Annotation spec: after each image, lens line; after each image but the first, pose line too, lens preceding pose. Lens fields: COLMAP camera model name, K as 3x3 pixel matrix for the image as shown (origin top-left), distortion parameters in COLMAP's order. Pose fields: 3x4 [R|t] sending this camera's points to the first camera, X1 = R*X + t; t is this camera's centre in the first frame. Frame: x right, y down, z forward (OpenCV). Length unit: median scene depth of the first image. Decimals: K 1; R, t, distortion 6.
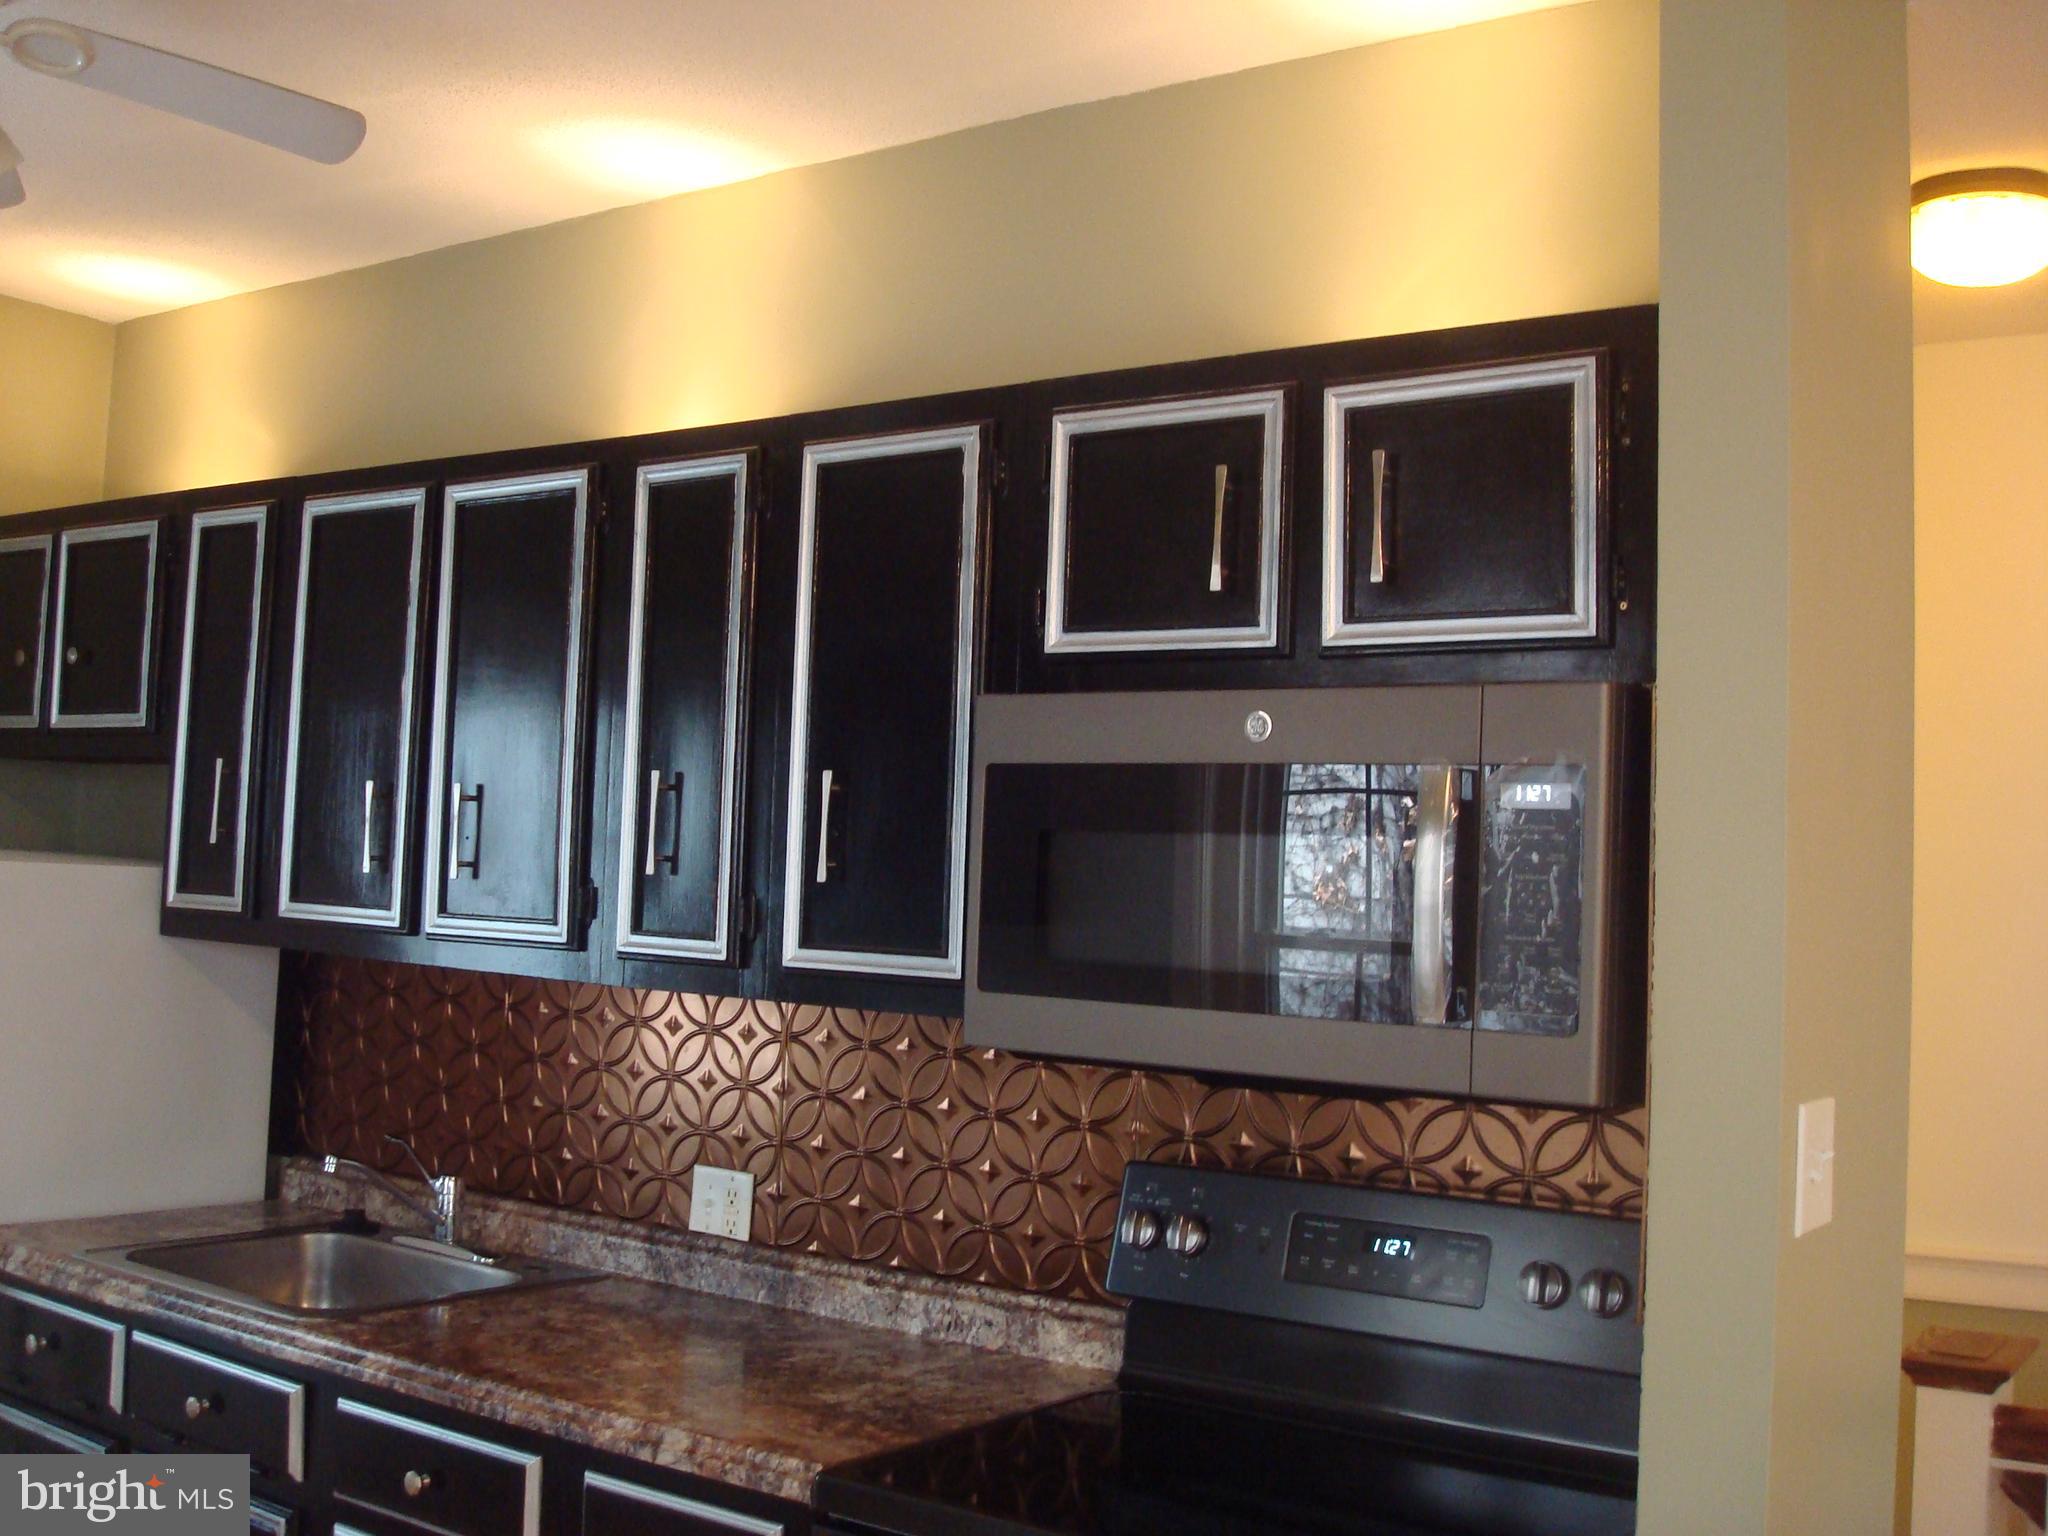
lens RADIAL K [[2099.8, 0, 1029.9], [0, 2099.8, 737.0], [0, 0, 1]] dist [-0.116298, 0.000000]
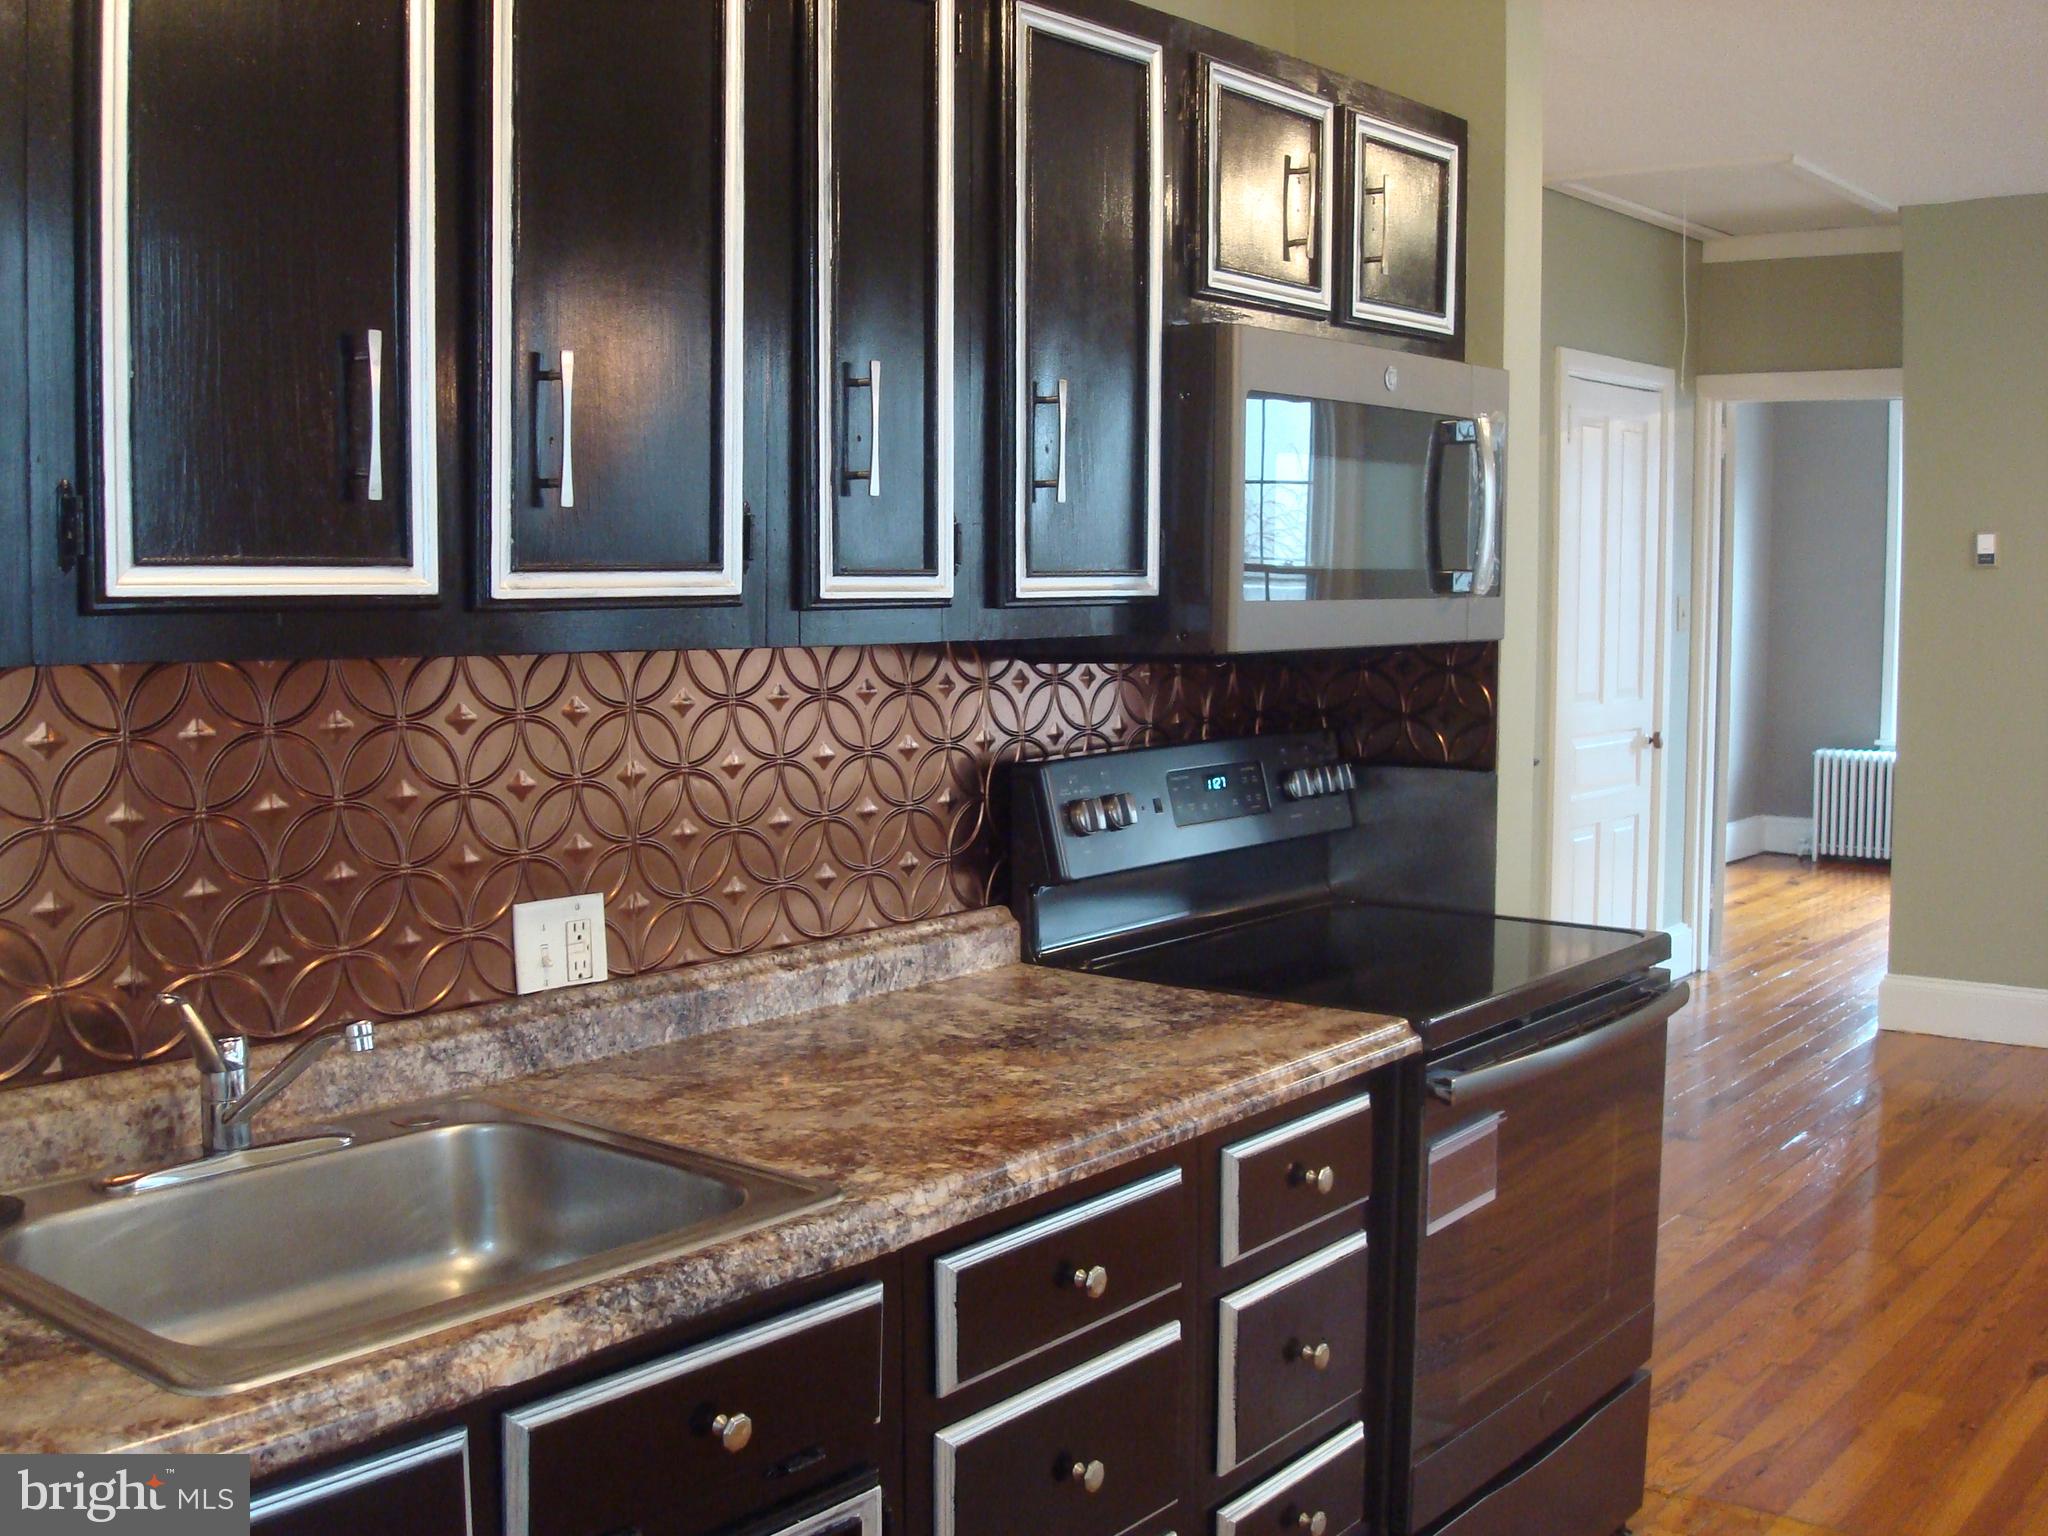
lens RADIAL K [[2099.8, 0, 988.9], [0, 2099.8, 733.9], [0, 0, 1]] dist [-0.116298, 0.000000]
pose [[0.088050, -0.117667, 0.989142, -0.953181], [-0.064340, 0.990253, 0.123527, 0.053628], [-0.994036, -0.074518, 0.079621, 0.881677]]
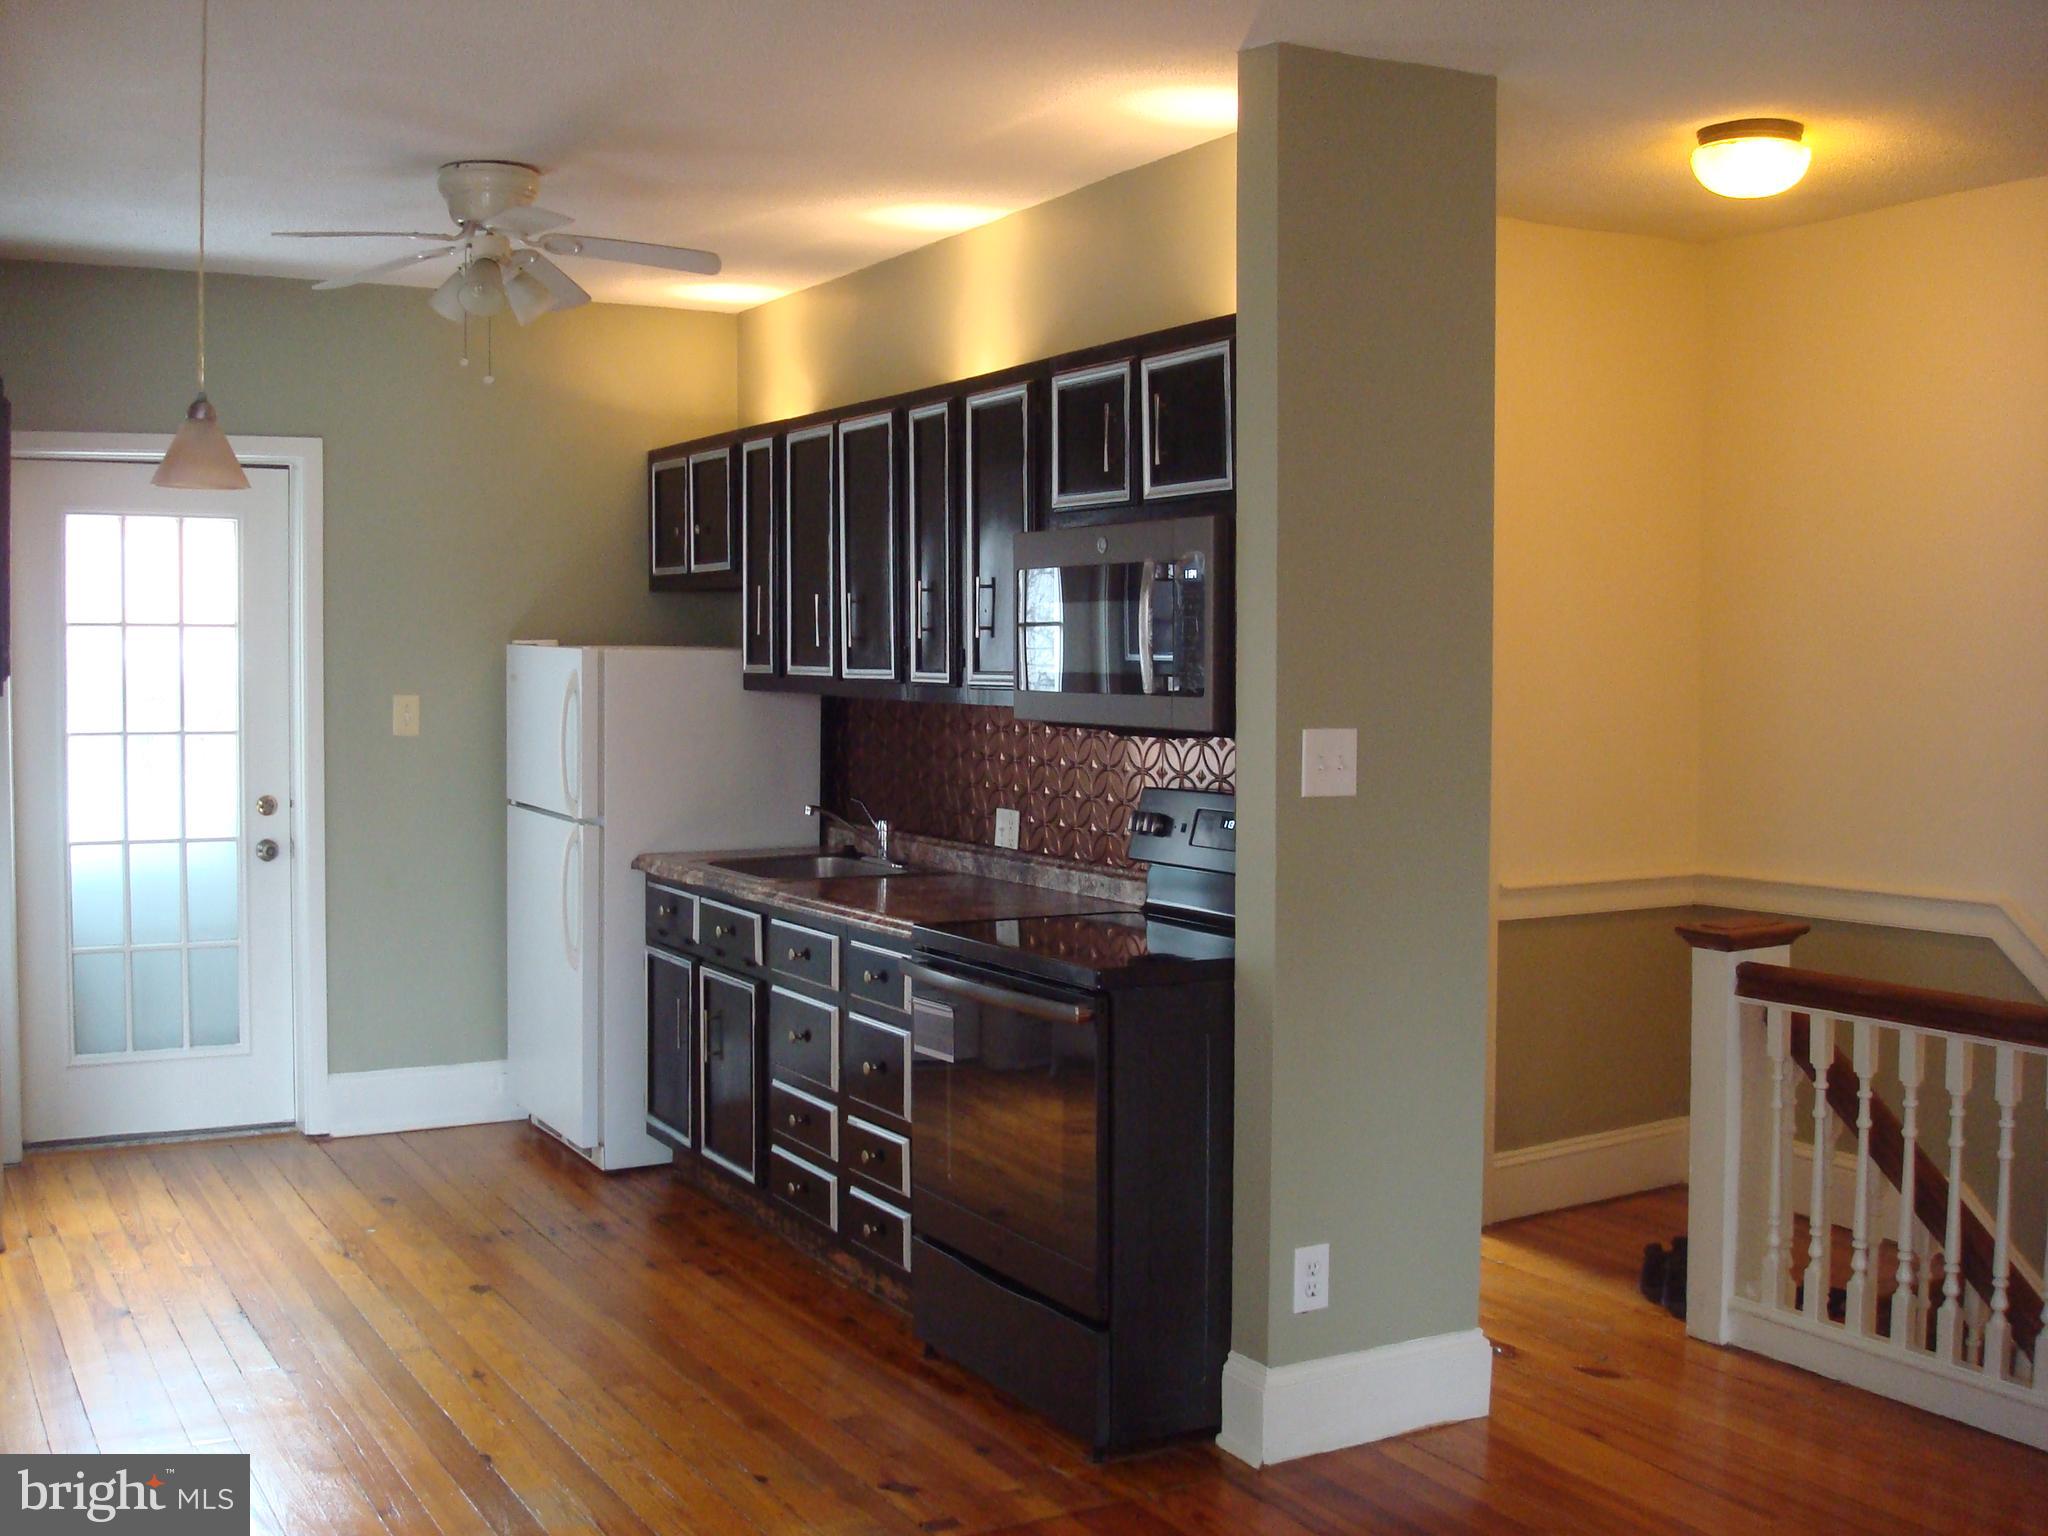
lens RADIAL K [[2099.8, 0, 1020.9], [0, 2099.8, 768.3], [0, 0, 1]] dist [-0.116298, 0.000000]
pose [[0.903184, -0.014649, -0.429004, 0.675167], [0.063200, 0.993064, 0.099145, 0.002247], [0.424576, -0.116659, 0.897845, -0.611470]]
